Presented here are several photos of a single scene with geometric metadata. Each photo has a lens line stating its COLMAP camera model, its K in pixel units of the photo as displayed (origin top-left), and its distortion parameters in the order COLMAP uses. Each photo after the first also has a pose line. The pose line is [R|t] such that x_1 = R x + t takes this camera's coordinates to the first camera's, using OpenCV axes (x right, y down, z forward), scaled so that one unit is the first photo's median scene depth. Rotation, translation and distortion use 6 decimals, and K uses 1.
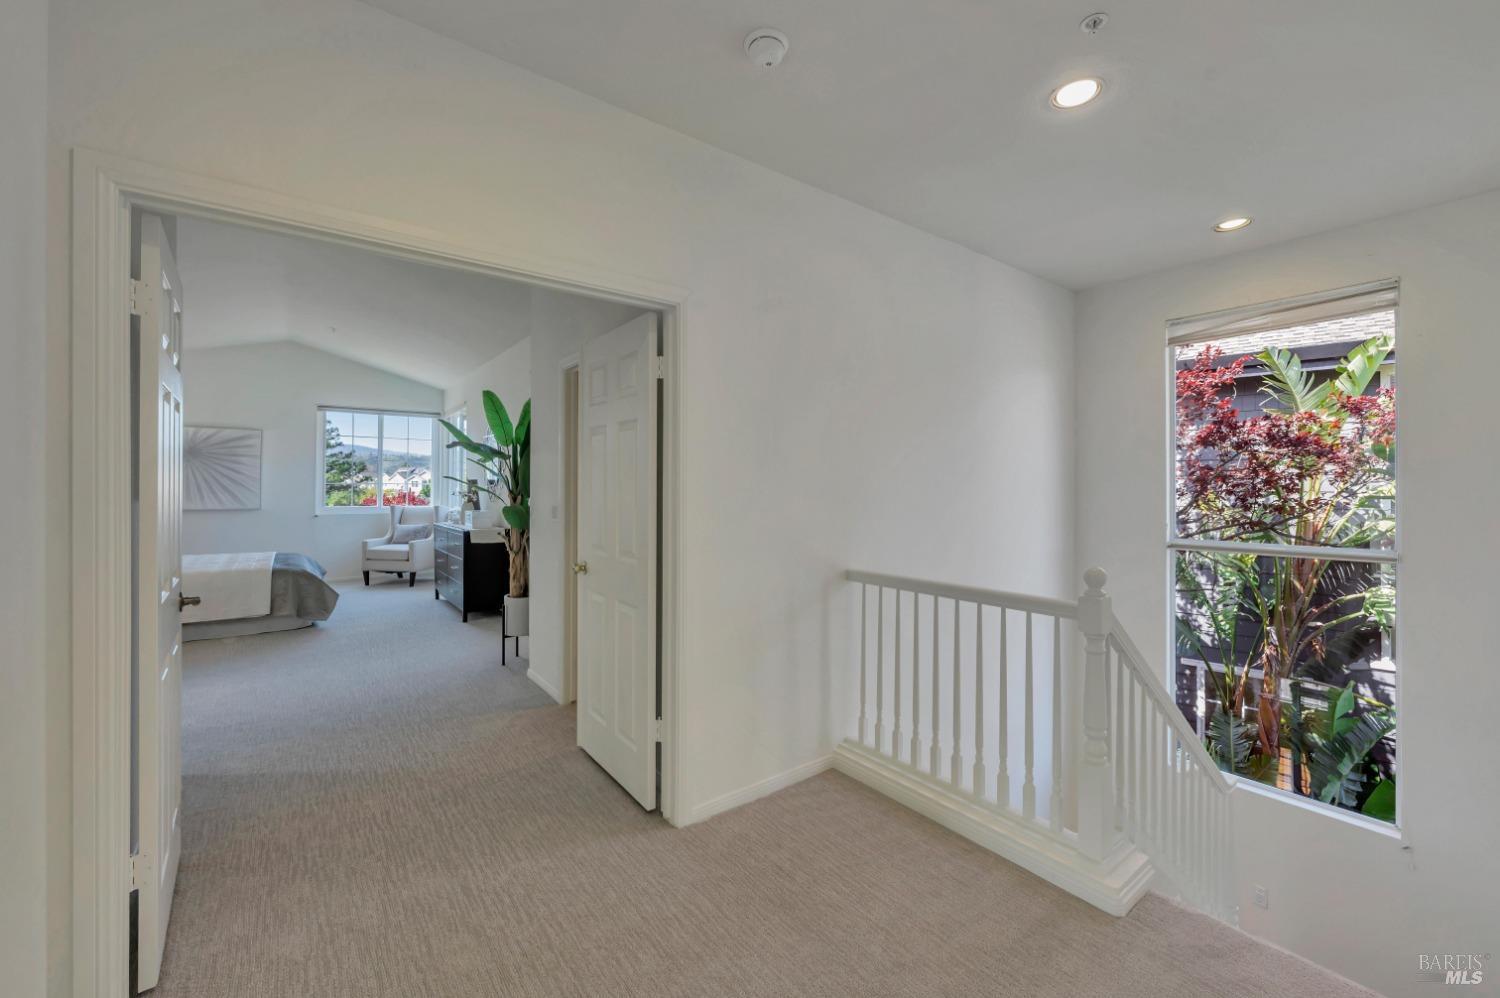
lens RADIAL K [[597.5, 0, 744.7], [0, 597.5, 480.7], [0, 0, 1]] dist [0.002514, 0.000640]
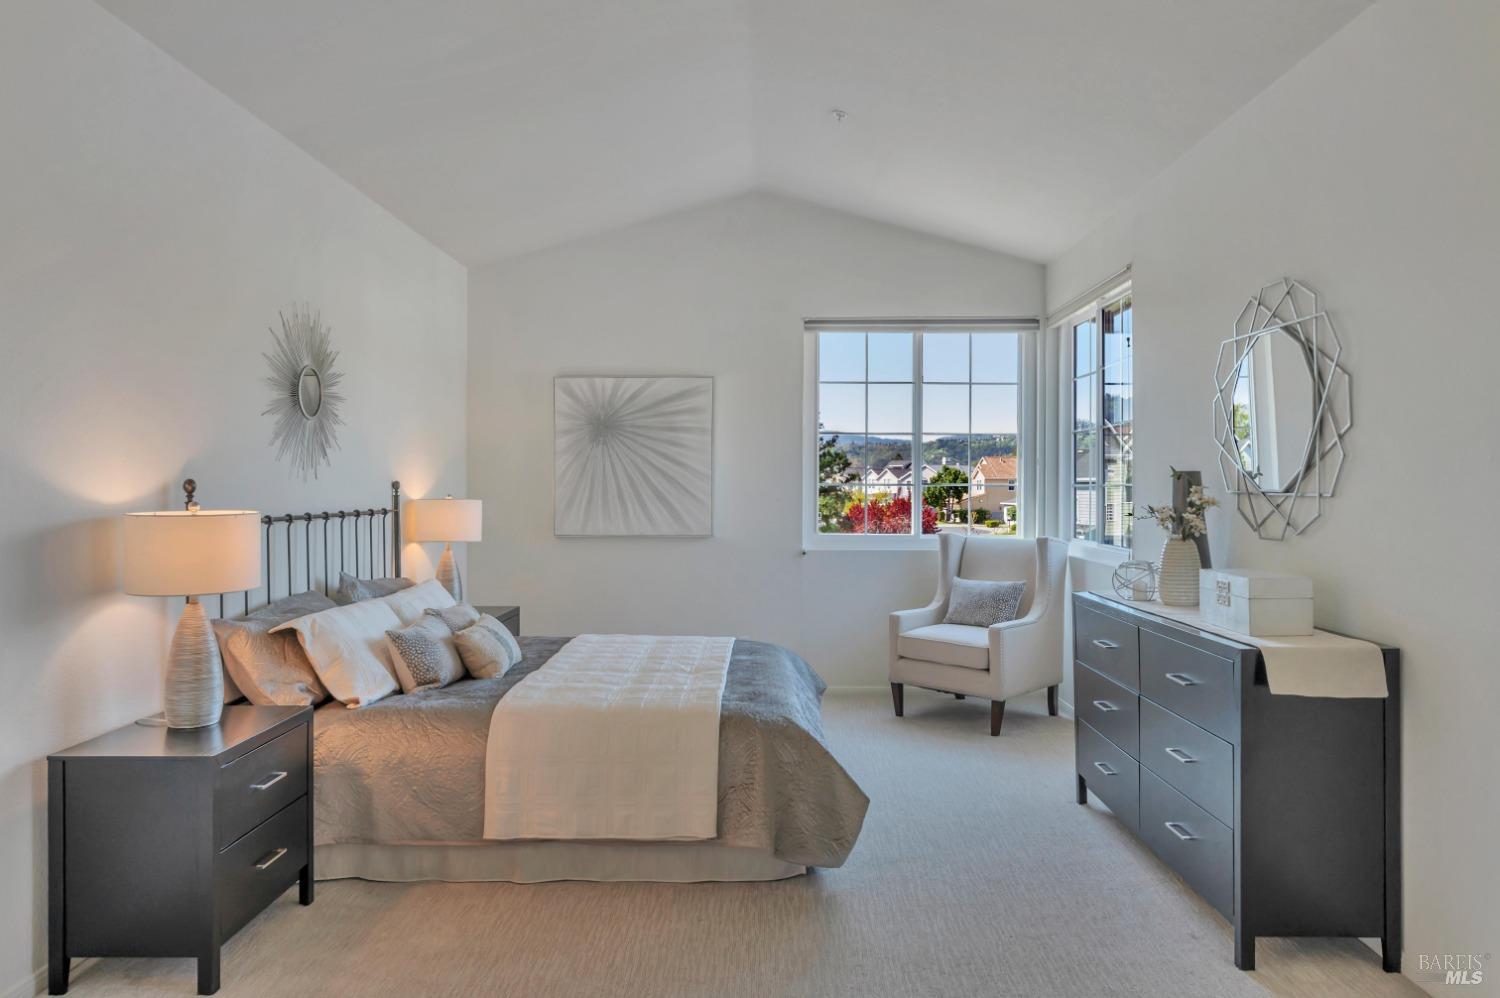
lens RADIAL K [[1010.0, 0, 756.4], [0, 1010.0, 491.7], [0, 0, 1]] dist [0.008741, -0.002286]
pose [[0.793181, 0.001403, -0.608985, -0.300491], [0.006086, 0.999929, 0.010229, 0.002125], [0.608956, -0.011820, 0.793116, 0.398997]]
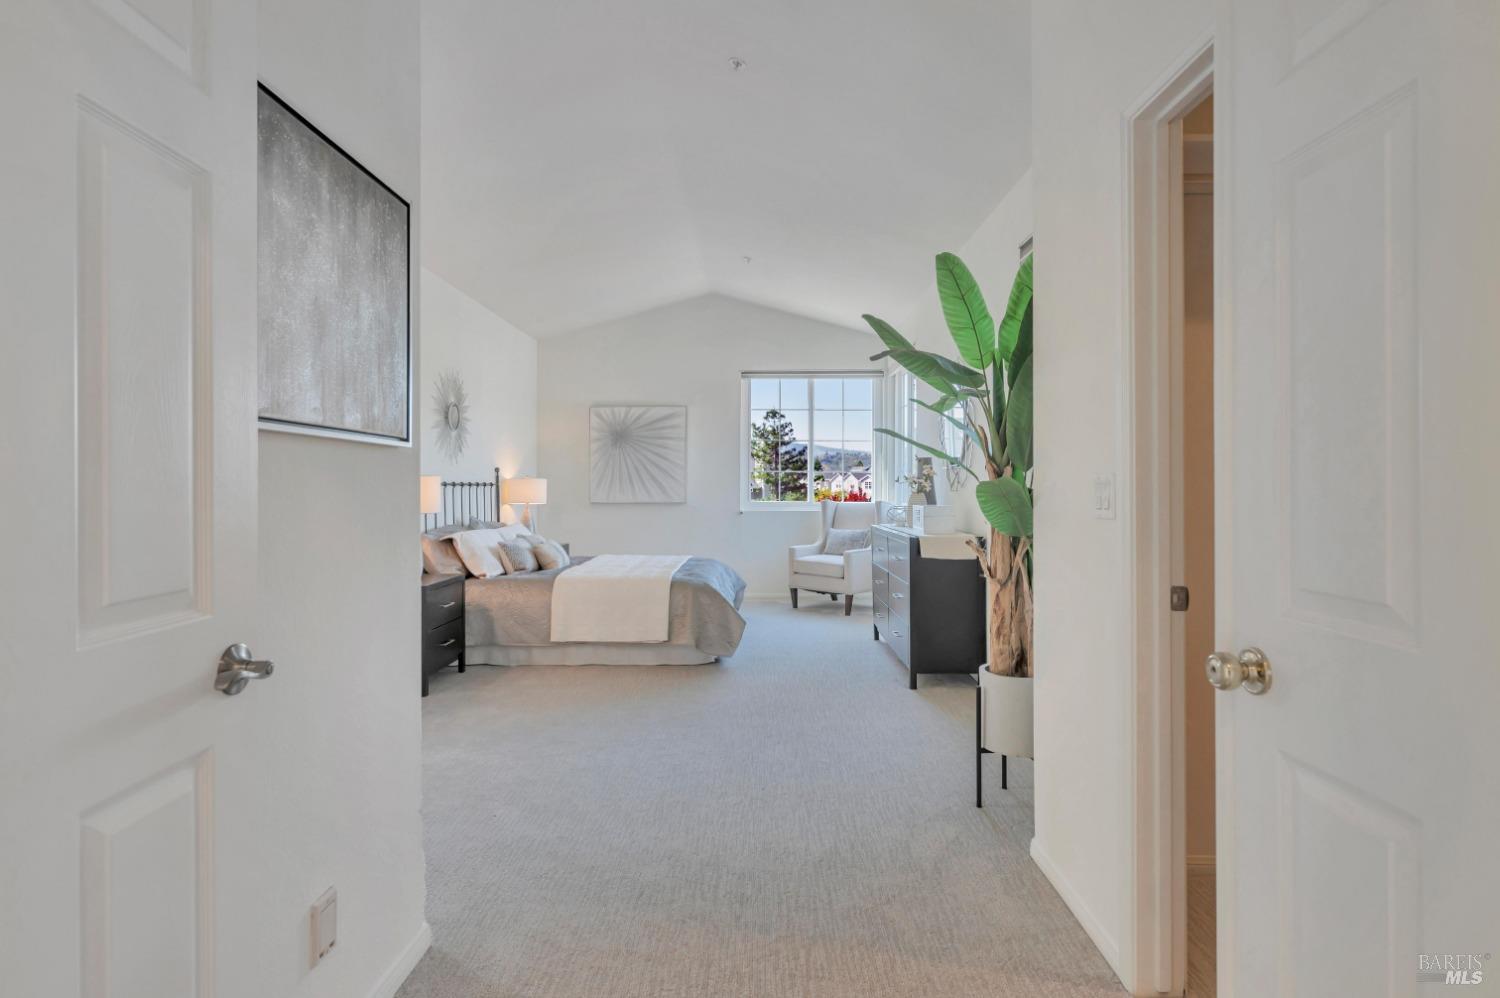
lens RADIAL K [[778.7, 0, 750.3], [0, 778.7, 487.7], [0, 0, 1]] dist [0.011029, -0.000877]
pose [[0.792119, -0.003792, -0.610355, -0.099156], [0.009022, 0.999944, 0.005497, 0.023742], [0.610300, -0.009861, 0.792109, 0.235030]]
